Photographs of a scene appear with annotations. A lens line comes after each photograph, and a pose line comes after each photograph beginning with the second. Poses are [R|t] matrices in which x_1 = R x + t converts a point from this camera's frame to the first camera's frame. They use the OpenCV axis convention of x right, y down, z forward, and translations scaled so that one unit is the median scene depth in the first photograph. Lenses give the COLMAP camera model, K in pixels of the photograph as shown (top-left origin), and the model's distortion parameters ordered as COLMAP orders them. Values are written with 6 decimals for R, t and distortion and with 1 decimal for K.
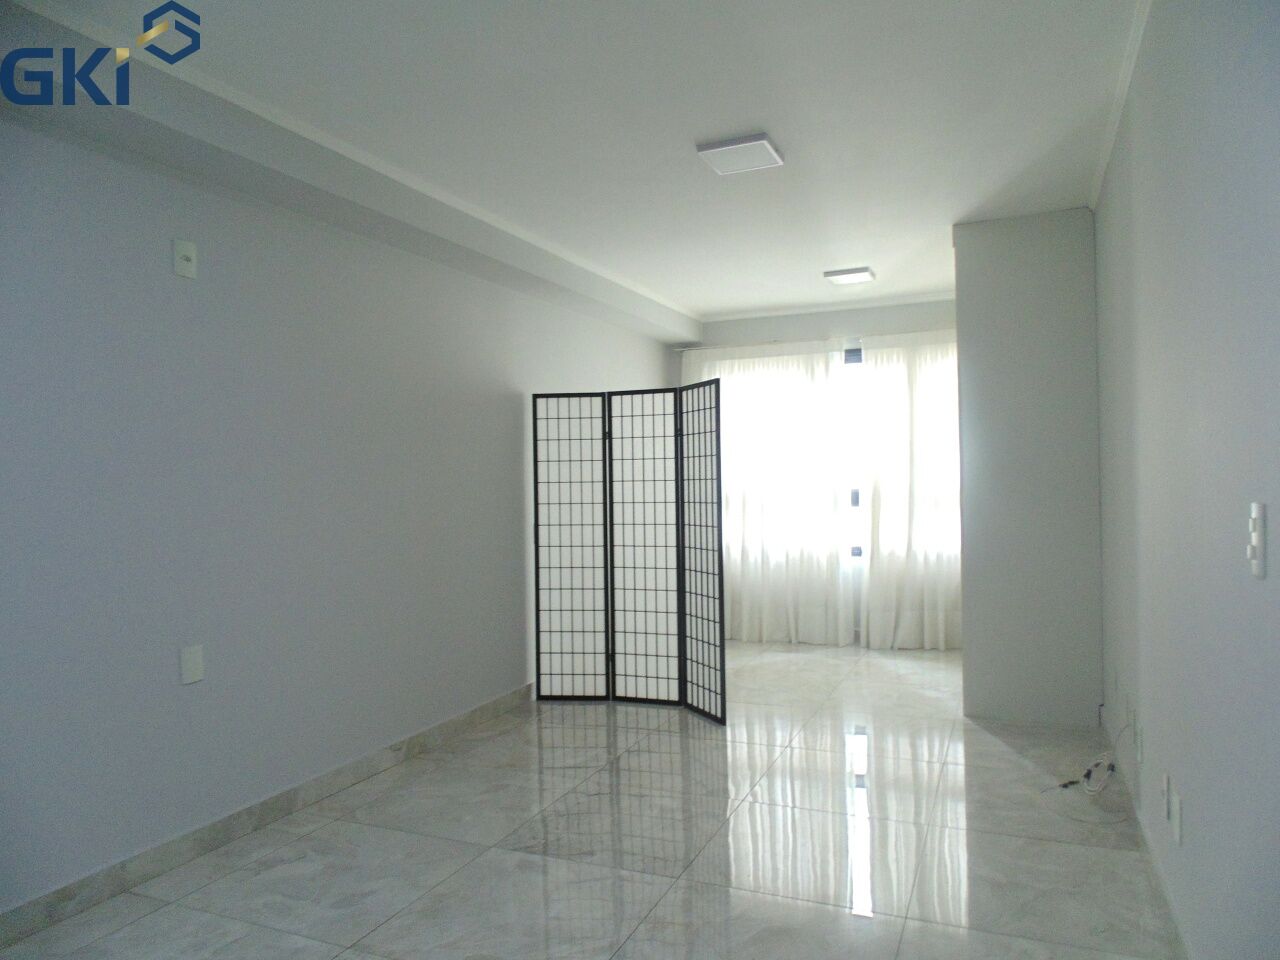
lens RADIAL K [[860.9, 0, 640.0], [0, 860.9, 480.0], [0, 0, 1]] dist [0.006614, 0.001049]
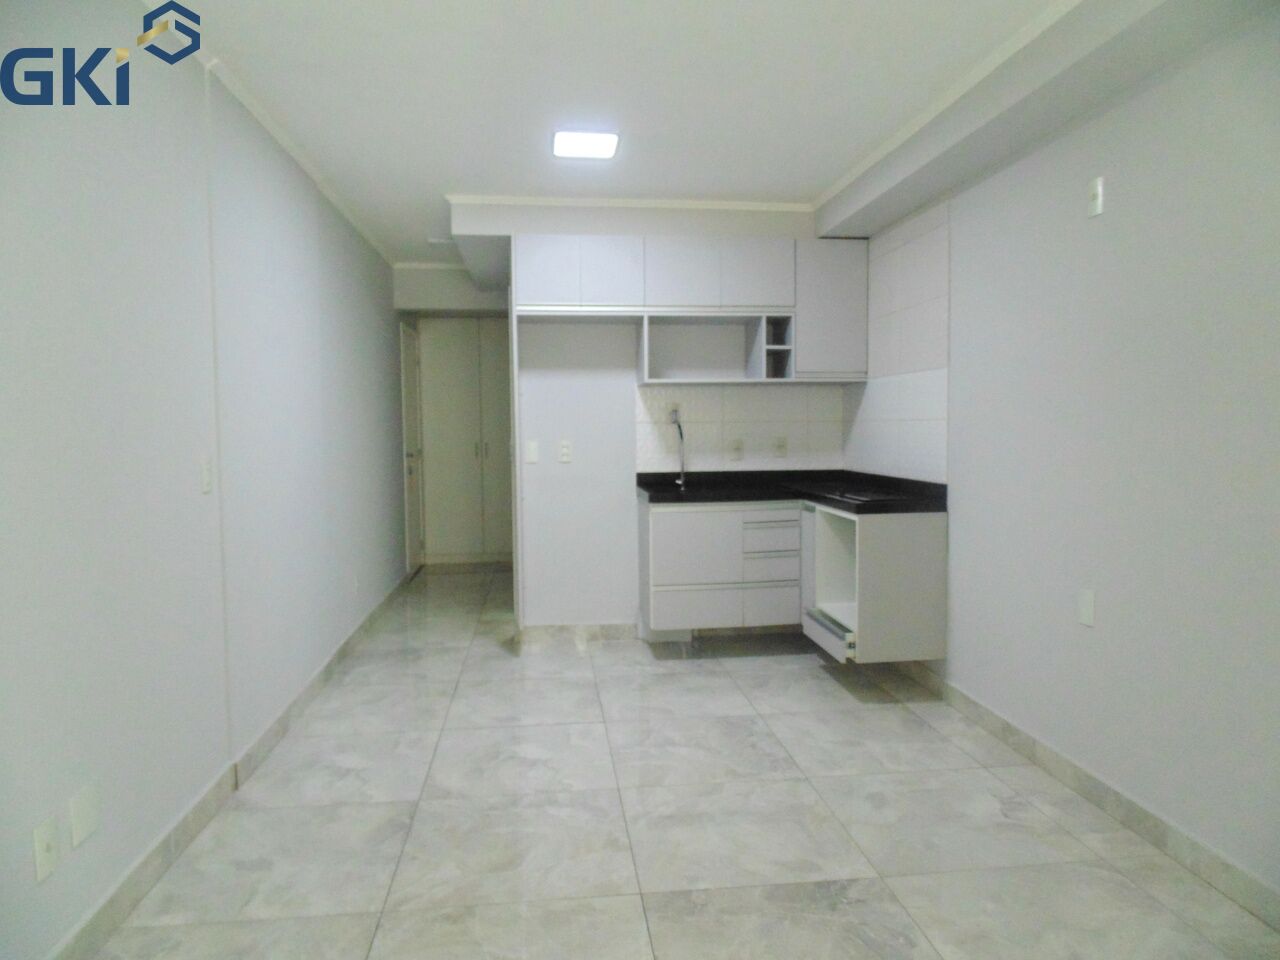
lens RADIAL K [[860.9, 0, 640.0], [0, 860.9, 480.0], [0, 0, 1]] dist [0.006614, 0.001049]
pose [[-0.864433, 0.051840, -0.500068, 0.431568], [0.019531, 0.997382, 0.069632, -0.013354], [0.502368, 0.050426, -0.863182, 1.625722]]
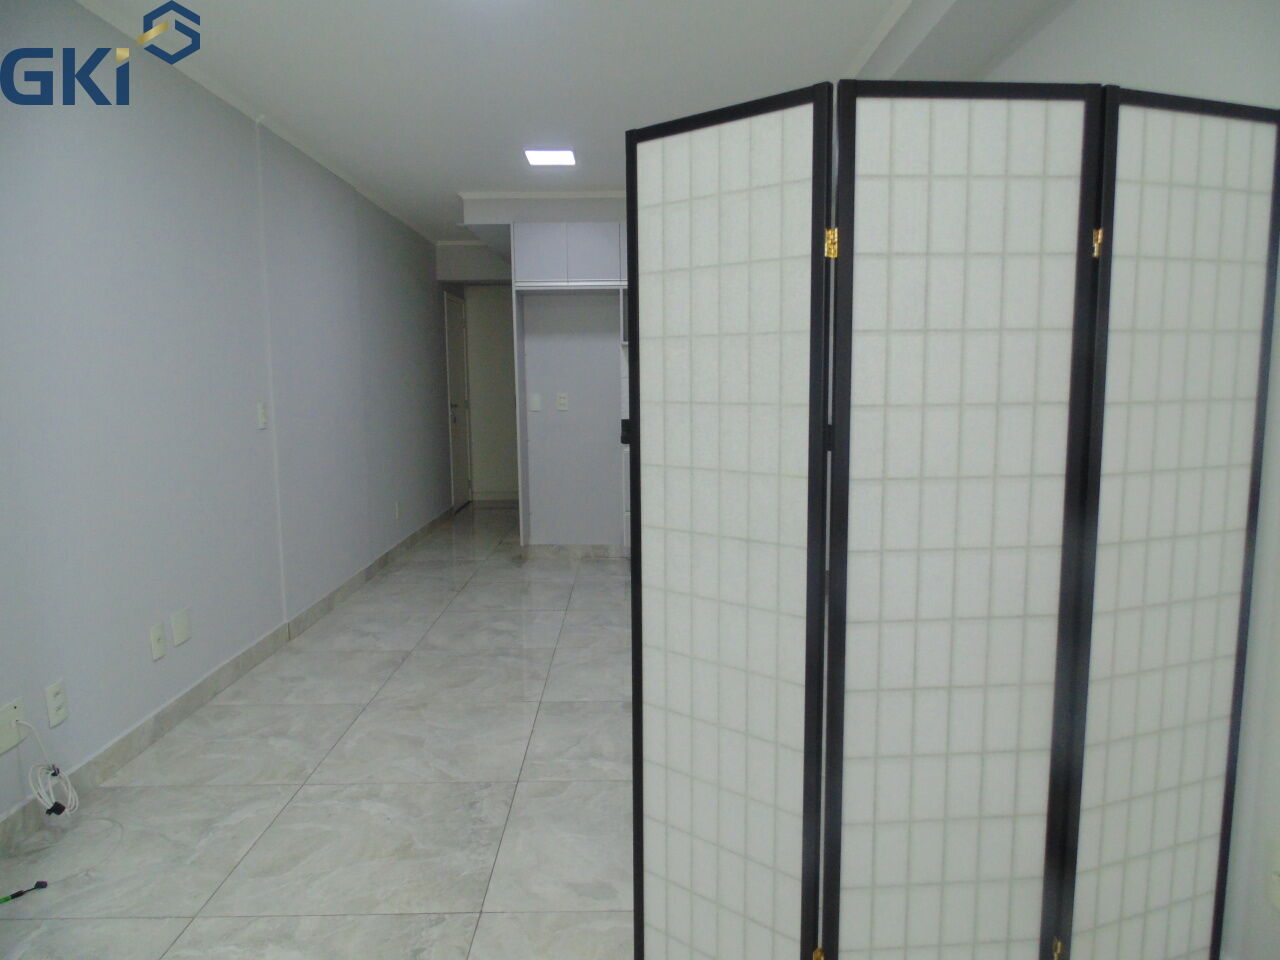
lens RADIAL K [[860.9, 0, 640.0], [0, 860.9, 480.0], [0, 0, 1]] dist [0.006614, 0.001049]
pose [[-0.912656, 0.069609, -0.402757, 0.377581], [0.022621, 0.992483, 0.120273, -0.011863], [0.408102, 0.100657, -0.907370, 2.047060]]
